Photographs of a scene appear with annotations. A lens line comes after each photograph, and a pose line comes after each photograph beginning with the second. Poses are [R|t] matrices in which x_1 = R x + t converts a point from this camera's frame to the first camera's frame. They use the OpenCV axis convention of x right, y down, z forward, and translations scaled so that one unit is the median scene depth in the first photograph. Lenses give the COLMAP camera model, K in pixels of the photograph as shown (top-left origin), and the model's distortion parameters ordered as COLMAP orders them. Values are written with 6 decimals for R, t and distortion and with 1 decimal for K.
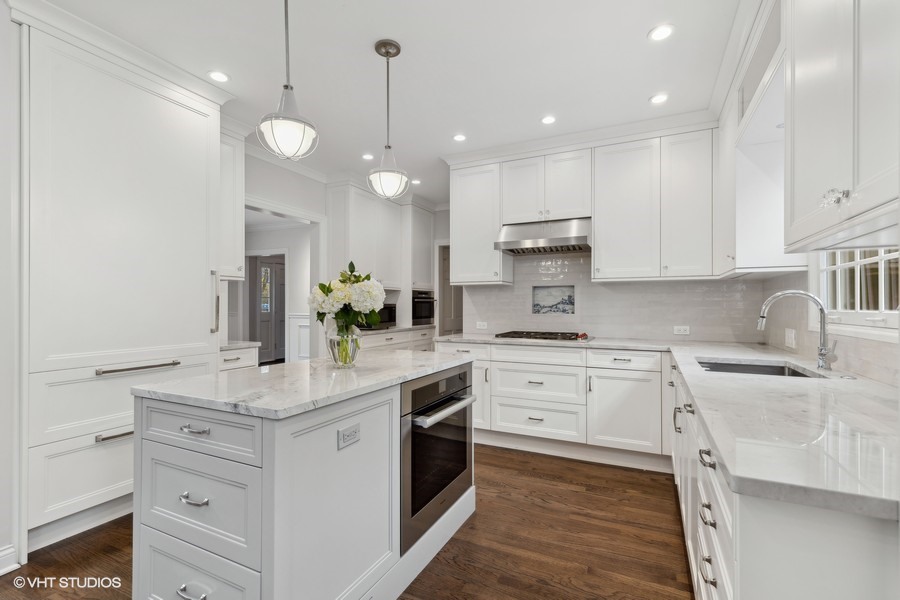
lens RADIAL K [[410.4, 0, 450.0], [0, 410.4, 303.9], [0, 0, 1]] dist [0.003288, -0.002036]
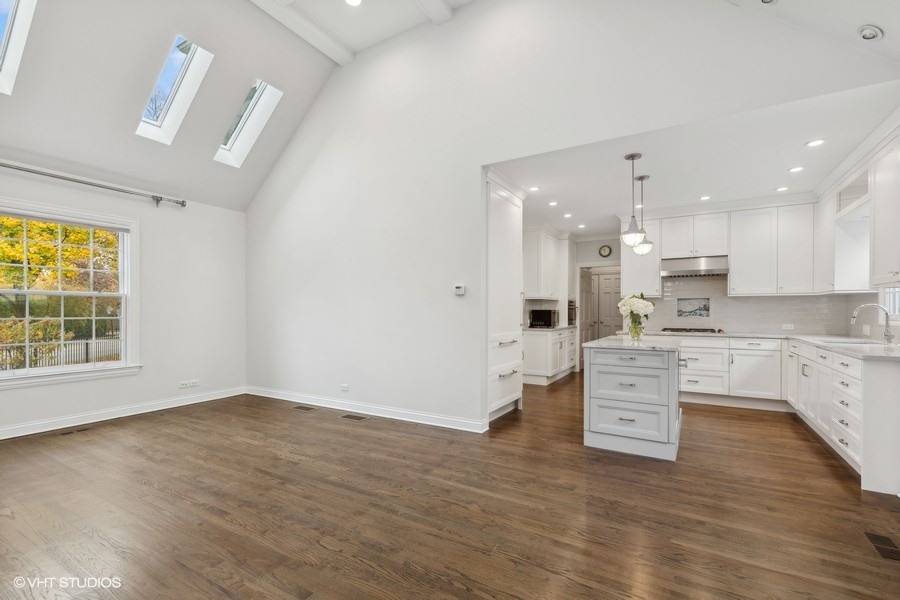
lens RADIAL K [[410.4, 0, 438.3], [0, 410.4, 312.8], [0, 0, 1]] dist [0.003288, -0.002036]
pose [[0.995735, 0.001335, -0.092248, -0.662739], [-0.000583, 0.999966, 0.008184, -0.002496], [0.092256, -0.008096, 0.995702, -0.729106]]
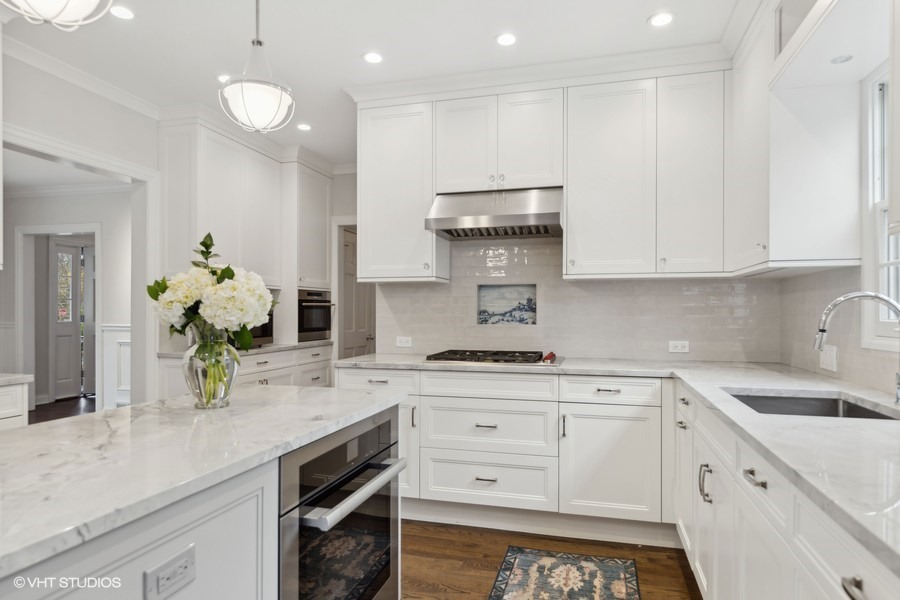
lens RADIAL K [[541.8, 0, 446.2], [0, 541.8, 310.8], [0, 0, 1]] dist [-0.003394, 0.001245]
pose [[0.984457, 0.000851, 0.175626, -0.014556], [-0.001332, 0.999996, 0.002622, -0.001707], [-0.175623, -0.002815, 0.984453, 0.132774]]
